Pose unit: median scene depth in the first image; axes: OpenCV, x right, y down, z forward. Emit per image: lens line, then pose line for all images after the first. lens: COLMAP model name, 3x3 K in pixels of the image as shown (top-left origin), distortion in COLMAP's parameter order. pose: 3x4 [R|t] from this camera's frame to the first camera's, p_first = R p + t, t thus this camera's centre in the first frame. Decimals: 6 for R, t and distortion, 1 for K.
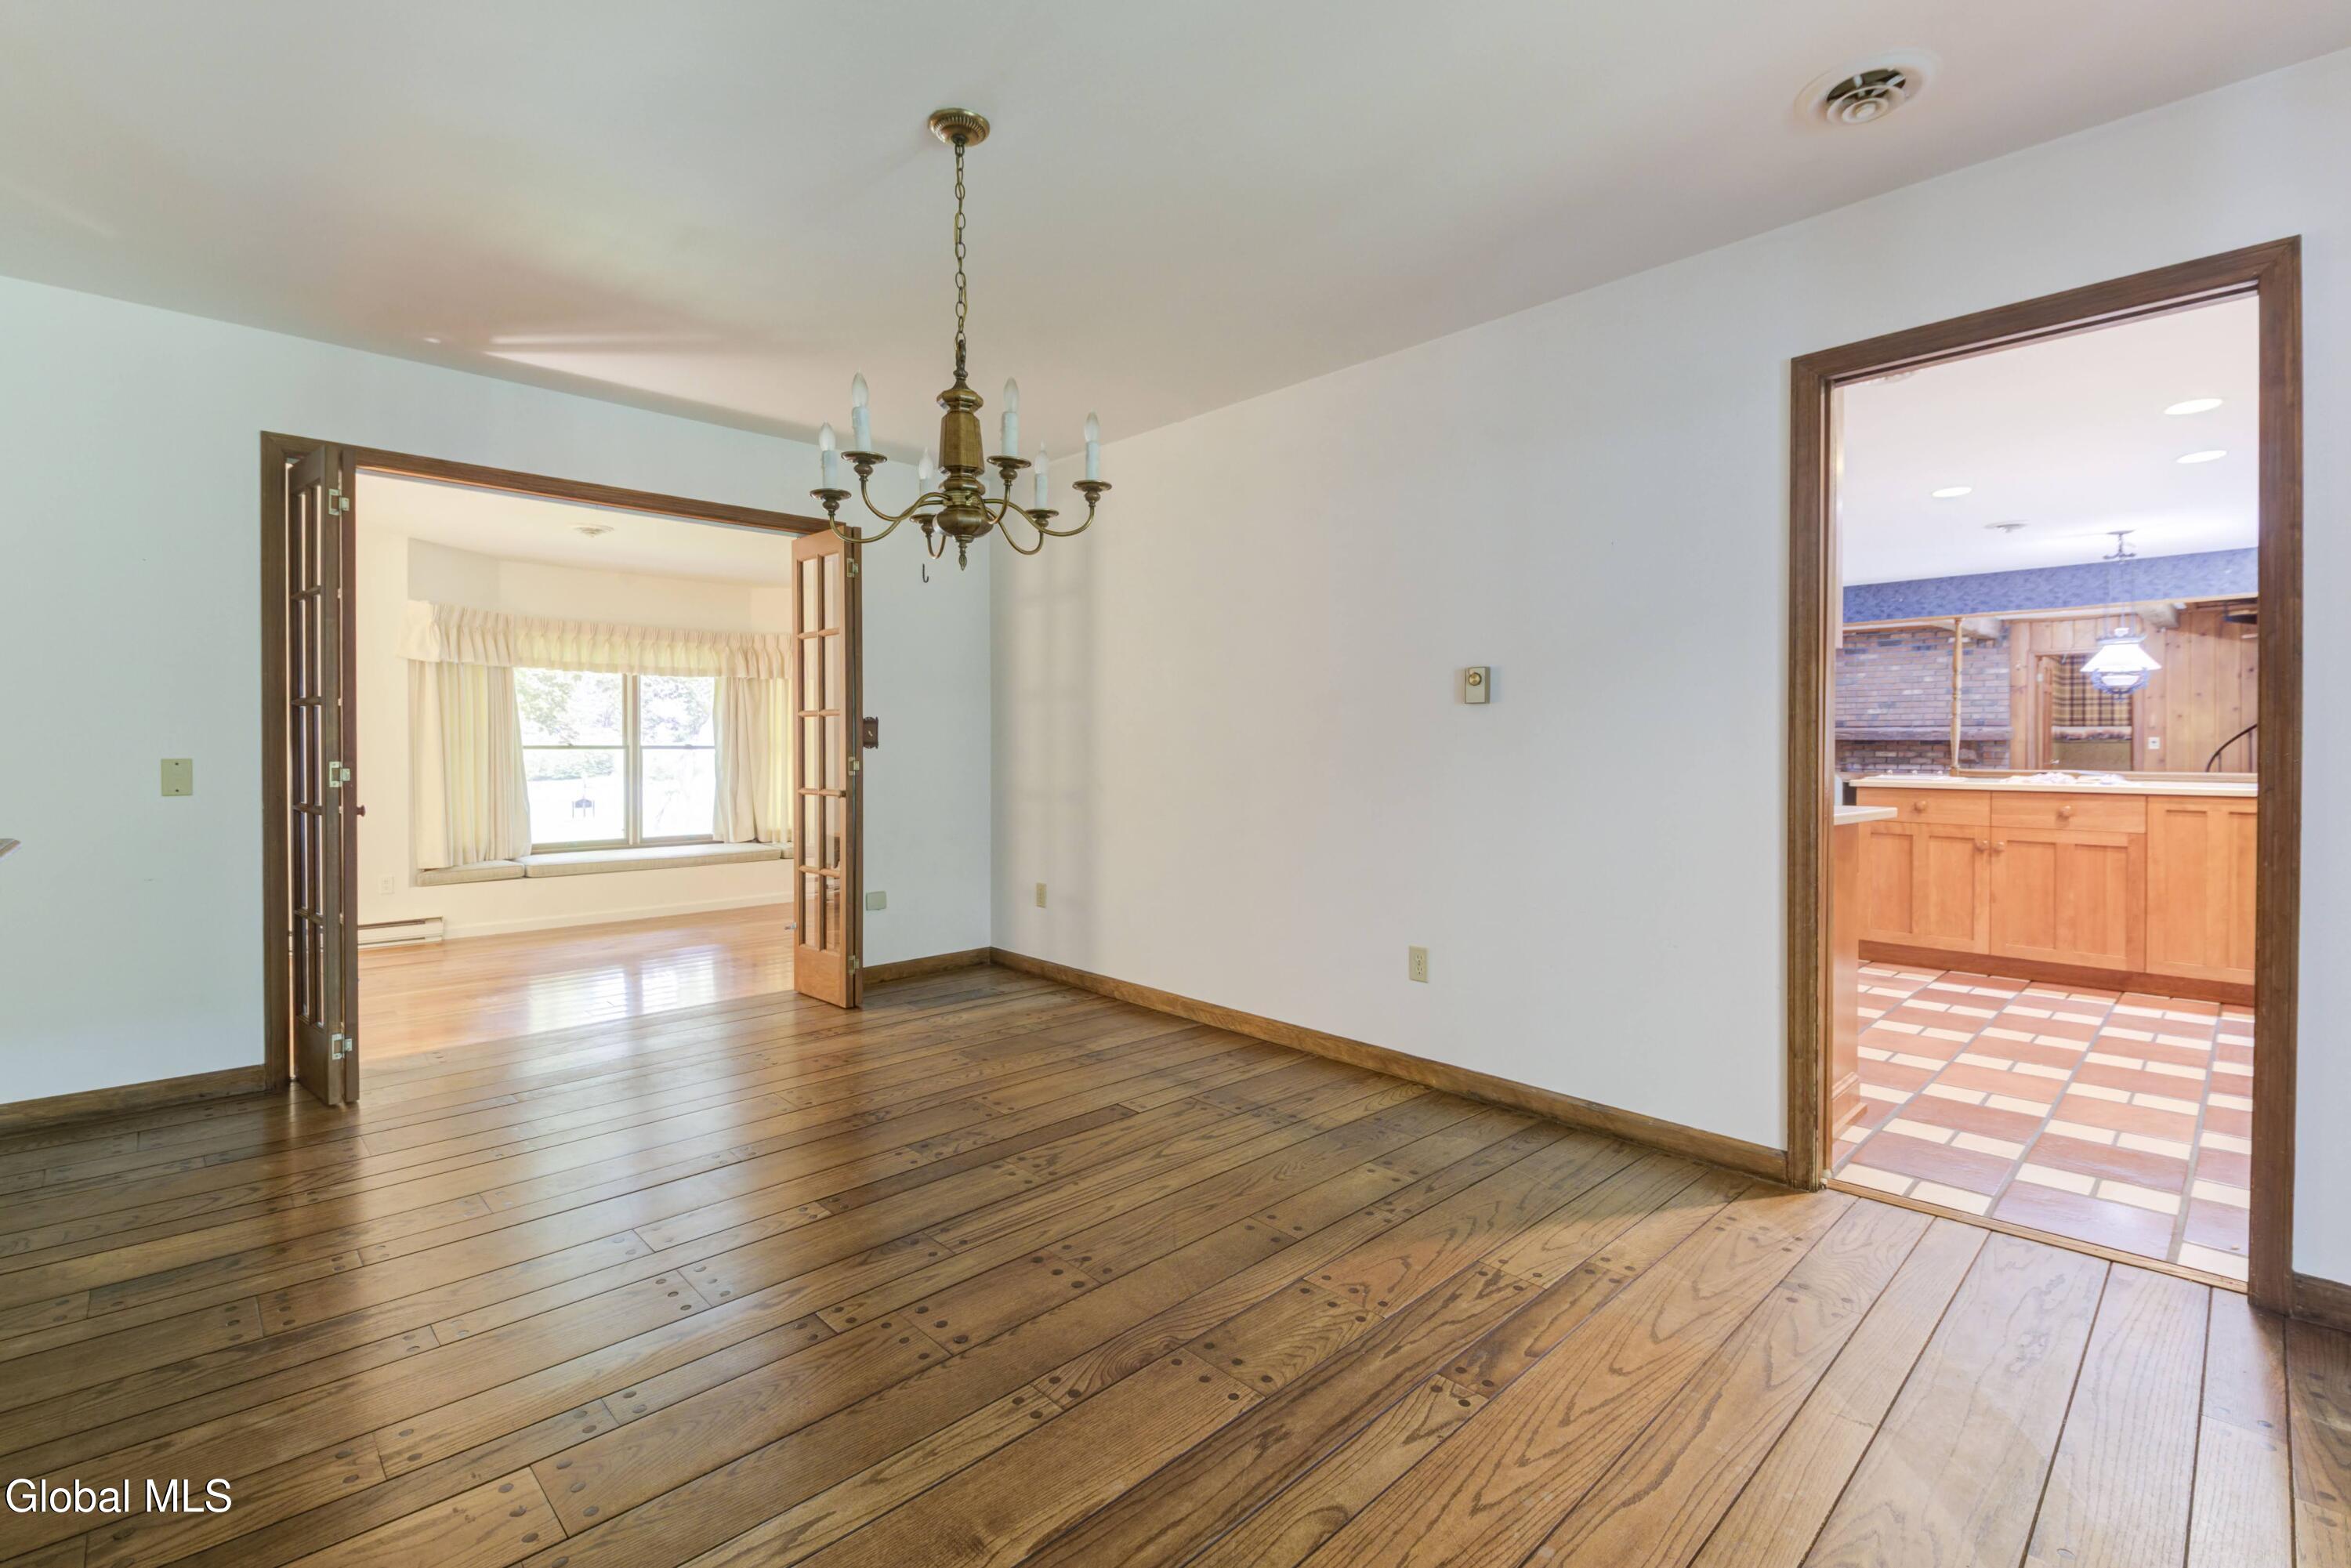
lens RADIAL K [[1043.0, 0, 1165.9], [0, 1043.0, 750.1], [0, 0, 1]] dist [0.031408, -0.018384]
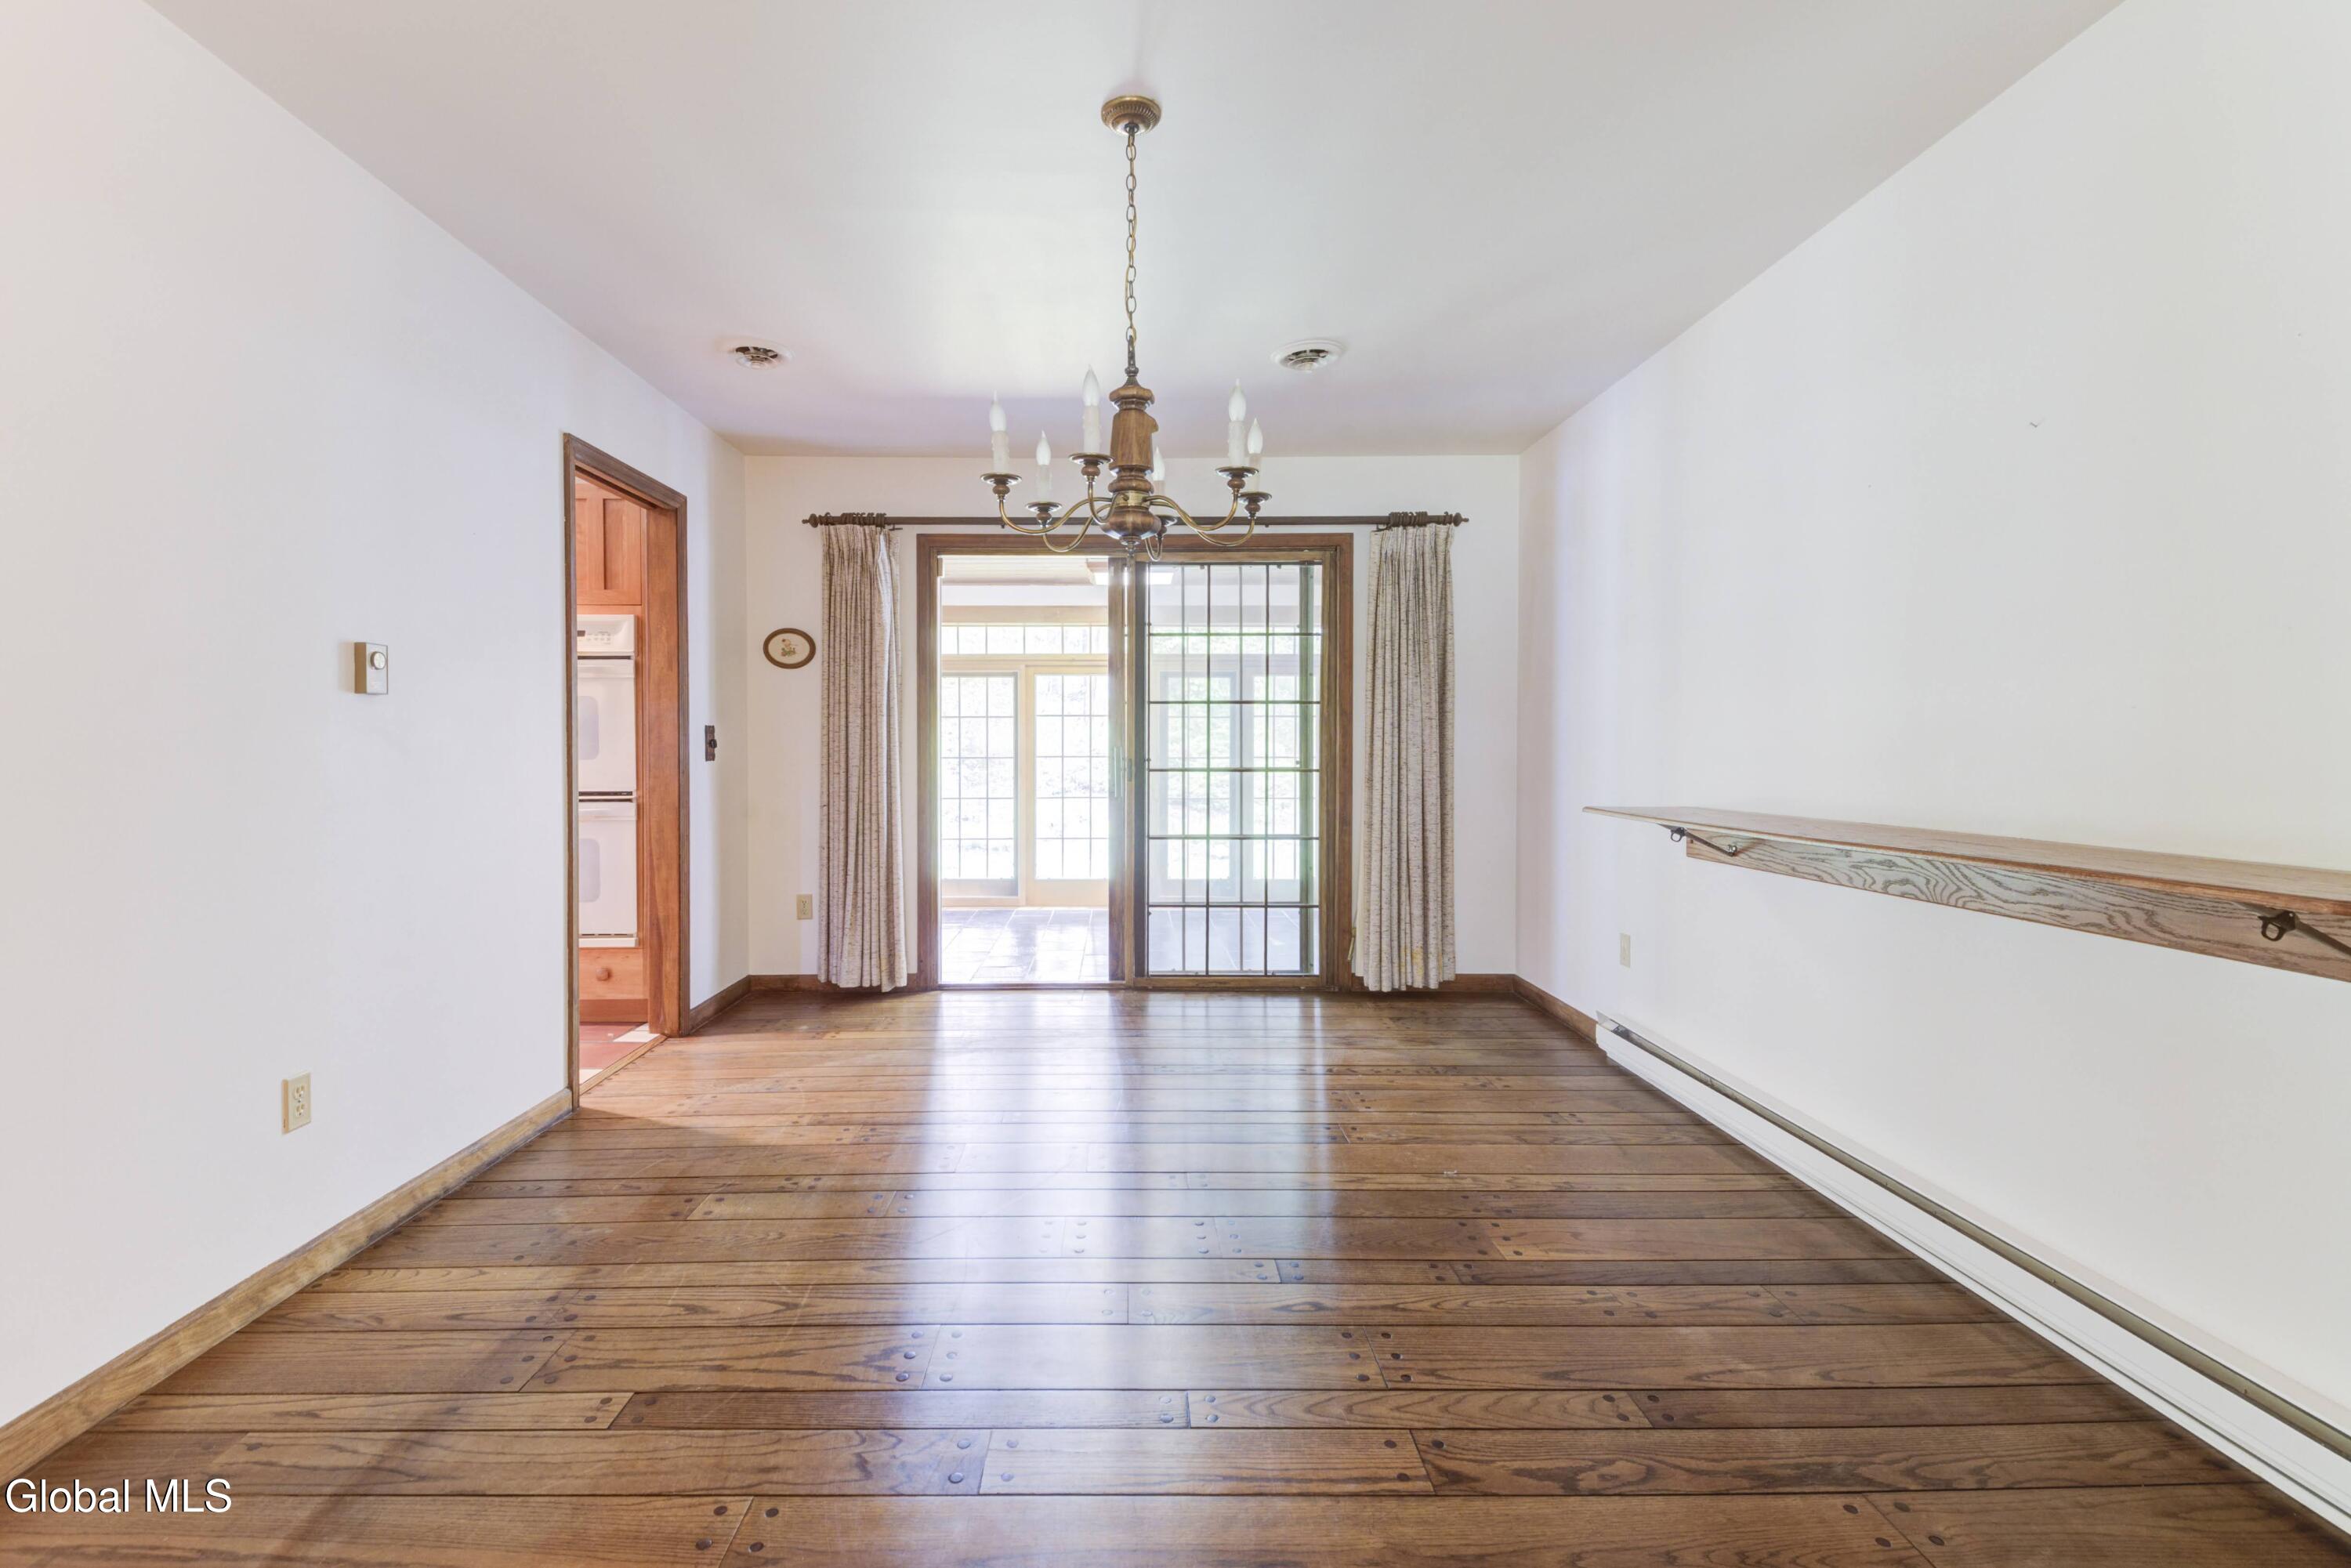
lens RADIAL K [[1043.0, 0, 1165.9], [0, 1043.0, 750.1], [0, 0, 1]] dist [0.031408, -0.018384]
pose [[-0.737784, -0.006112, 0.675009, -0.662099], [0.003116, 0.999918, 0.012460, -0.015912], [-0.675030, 0.011296, -0.737704, 1.285412]]
